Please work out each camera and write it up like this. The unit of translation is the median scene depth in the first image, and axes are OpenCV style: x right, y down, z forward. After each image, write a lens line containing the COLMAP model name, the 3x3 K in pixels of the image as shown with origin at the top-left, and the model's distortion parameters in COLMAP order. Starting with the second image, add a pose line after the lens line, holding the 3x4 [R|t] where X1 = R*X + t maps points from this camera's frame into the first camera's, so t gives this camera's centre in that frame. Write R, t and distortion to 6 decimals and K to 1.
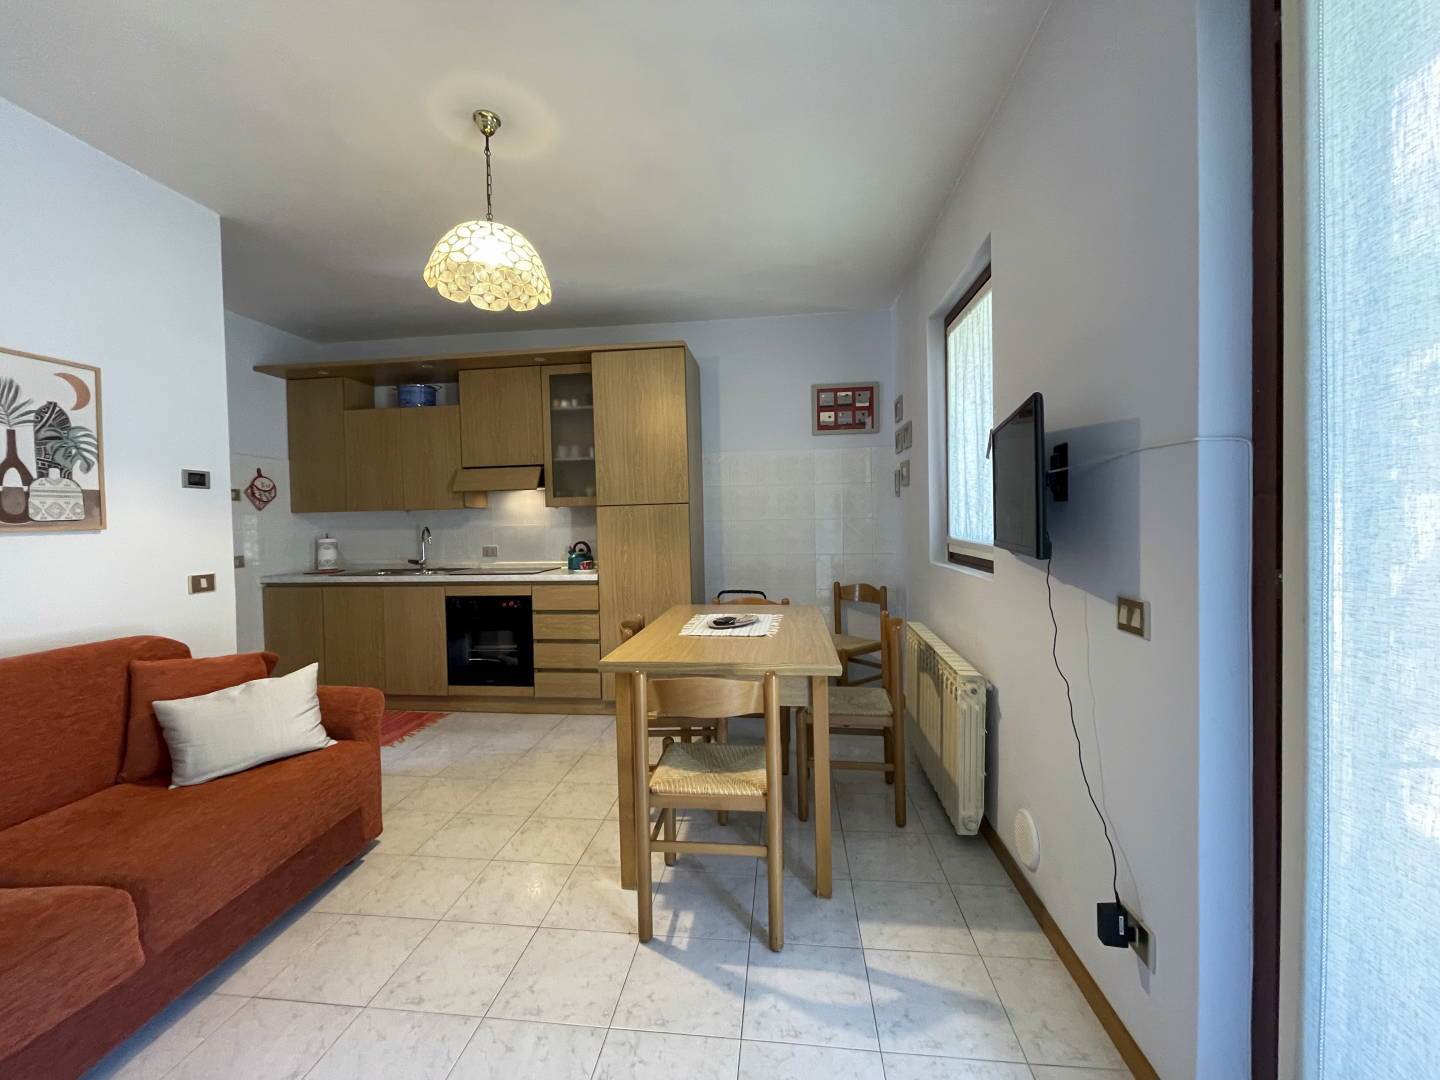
lens RADIAL K [[583.6, 0, 720.3], [0, 583.6, 531.5], [0, 0, 1]] dist [-0.001690, -0.000342]
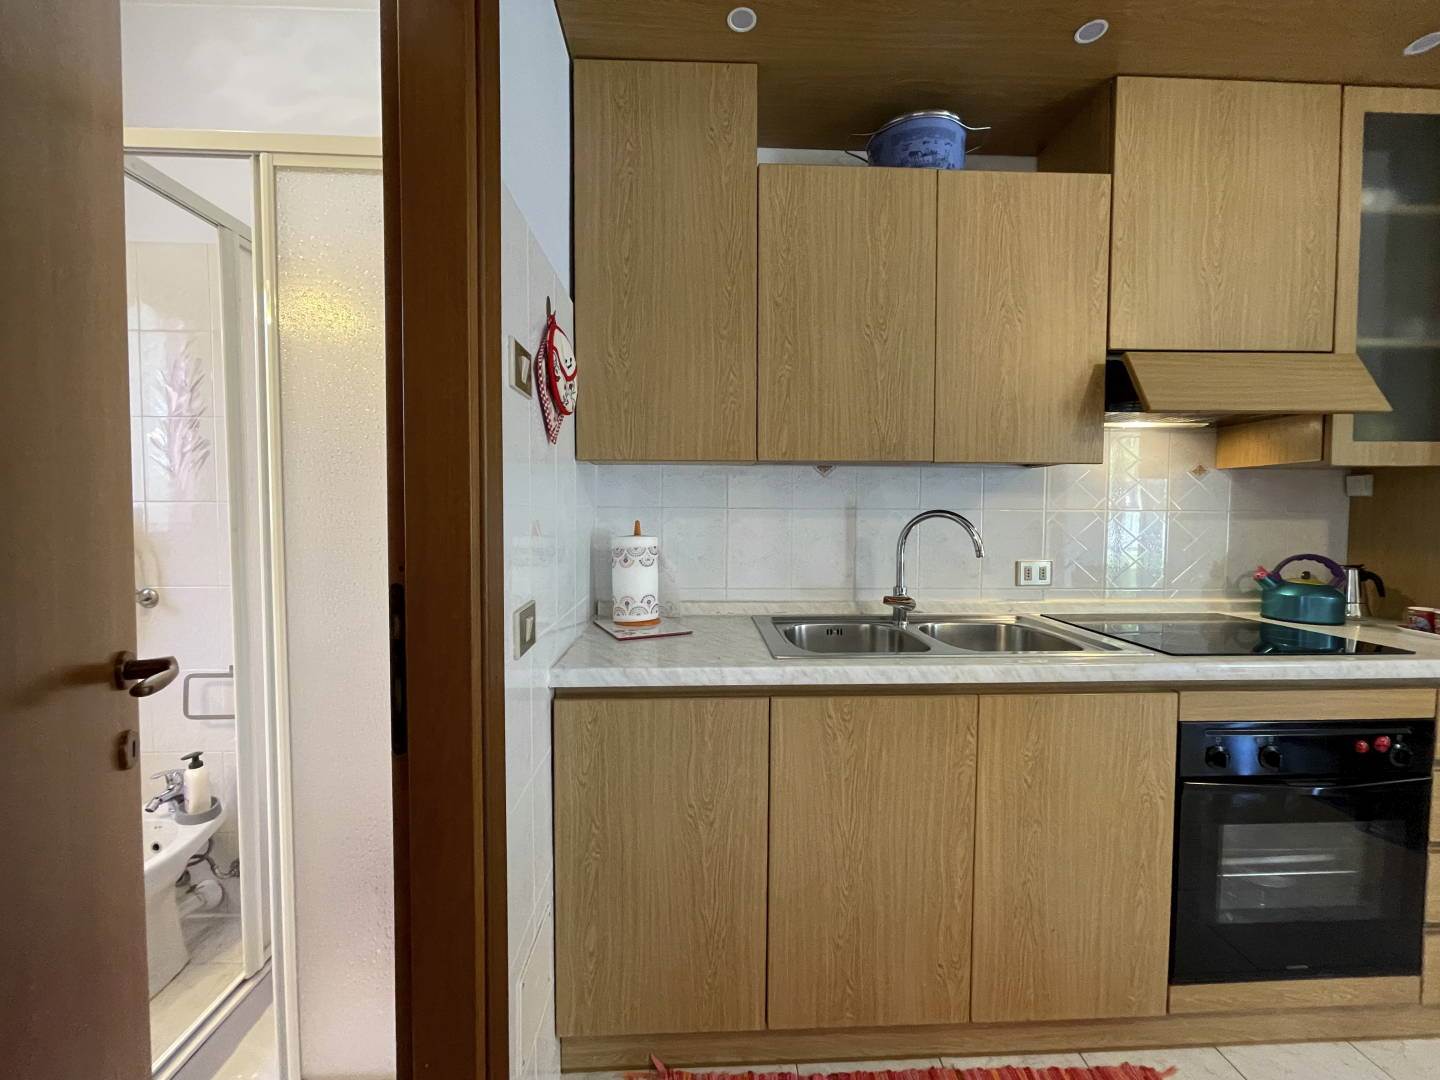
lens RADIAL K [[583.6, 0, 720.3], [0, 583.6, 531.5], [0, 0, 1]] dist [-0.001690, -0.000342]
pose [[0.986513, 0.015539, 0.162941, -0.778712], [-0.018117, 0.999733, 0.014344, 0.003673], [-0.162675, -0.017103, 0.986531, 0.718231]]
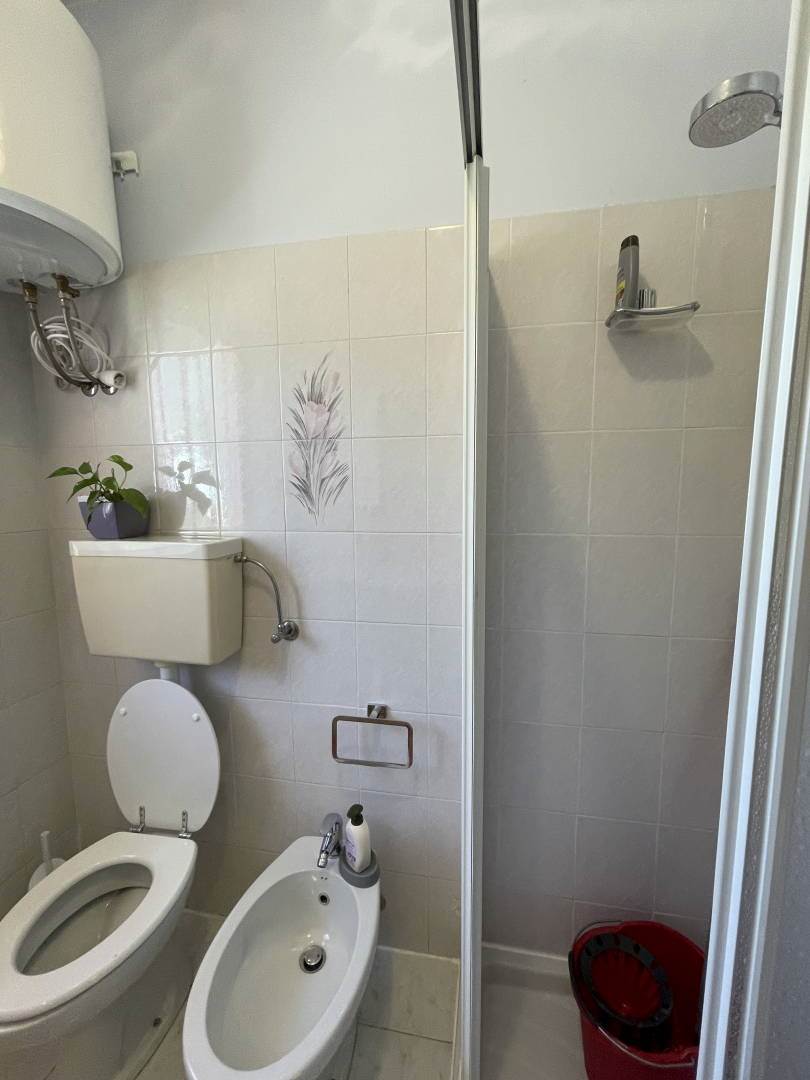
lens RADIAL K [[437.7, 0, 410.1], [0, 437.7, 542.2], [0, 0, 1]] dist [-0.001690, -0.000342]
pose [[0.997017, 0.016655, -0.075369, -1.019151], [-0.009191, 0.995113, 0.098316, -0.028546], [0.076639, -0.097330, 0.992297, 0.915378]]
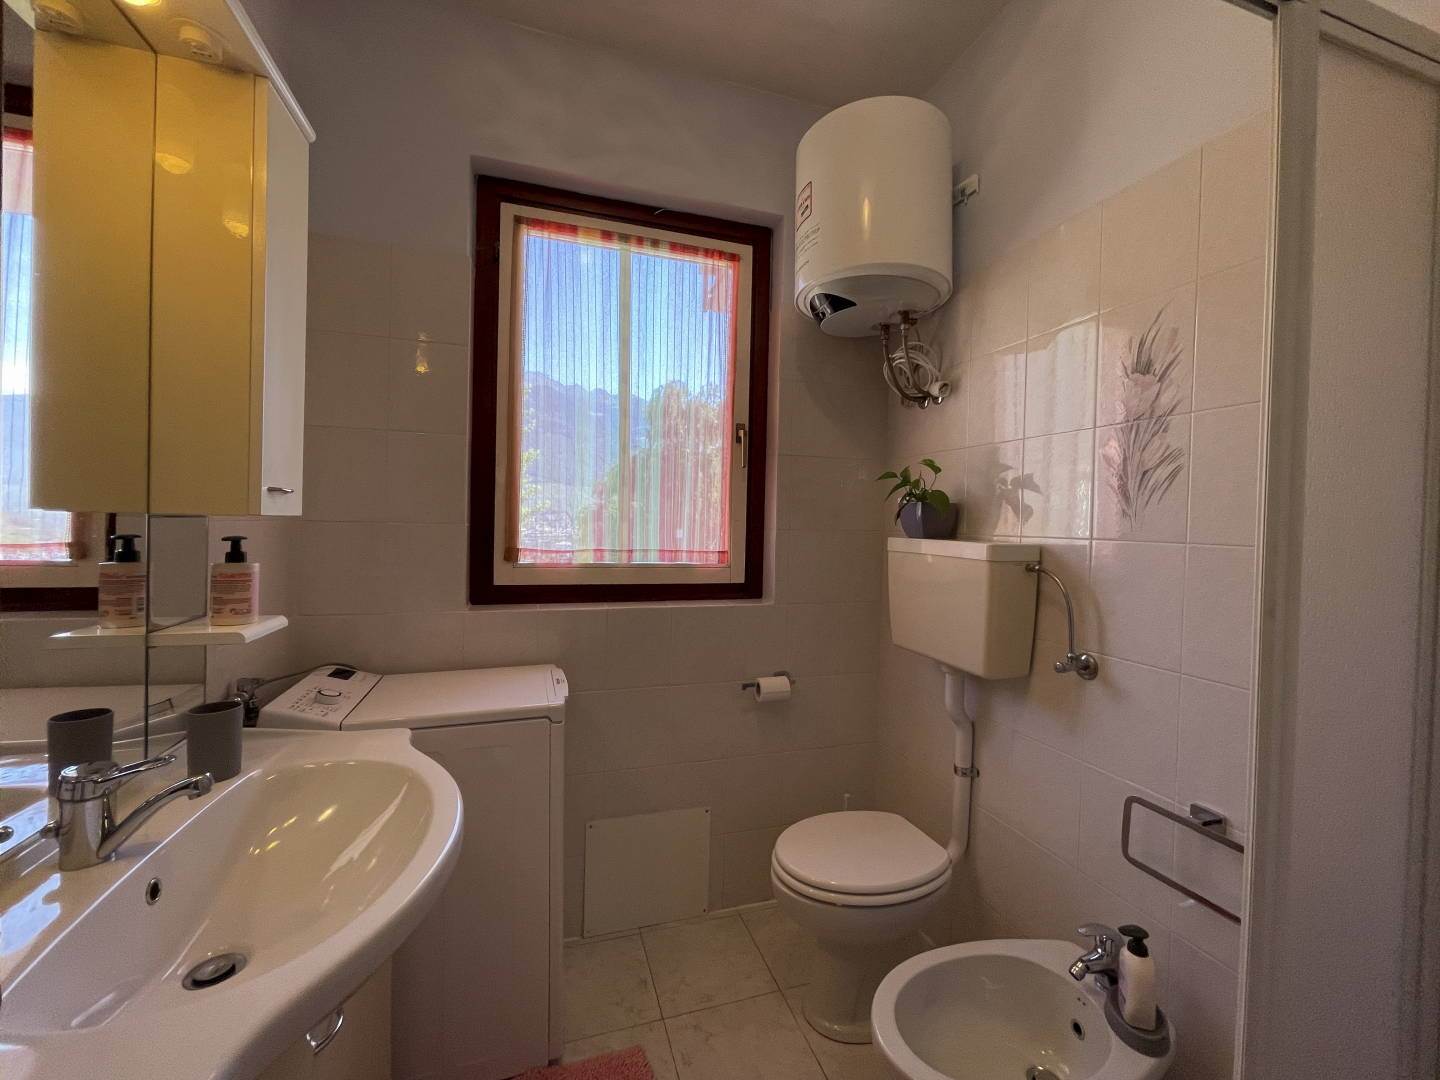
lens RADIAL K [[583.6, 0, 720.3], [0, 583.6, 531.5], [0, 0, 1]] dist [-0.001690, -0.000342]
pose [[0.417646, 0.042849, -0.907599, -0.919298], [-0.048938, 0.998498, 0.024620, -0.007153], [0.907291, 0.034133, 0.419116, 0.888016]]
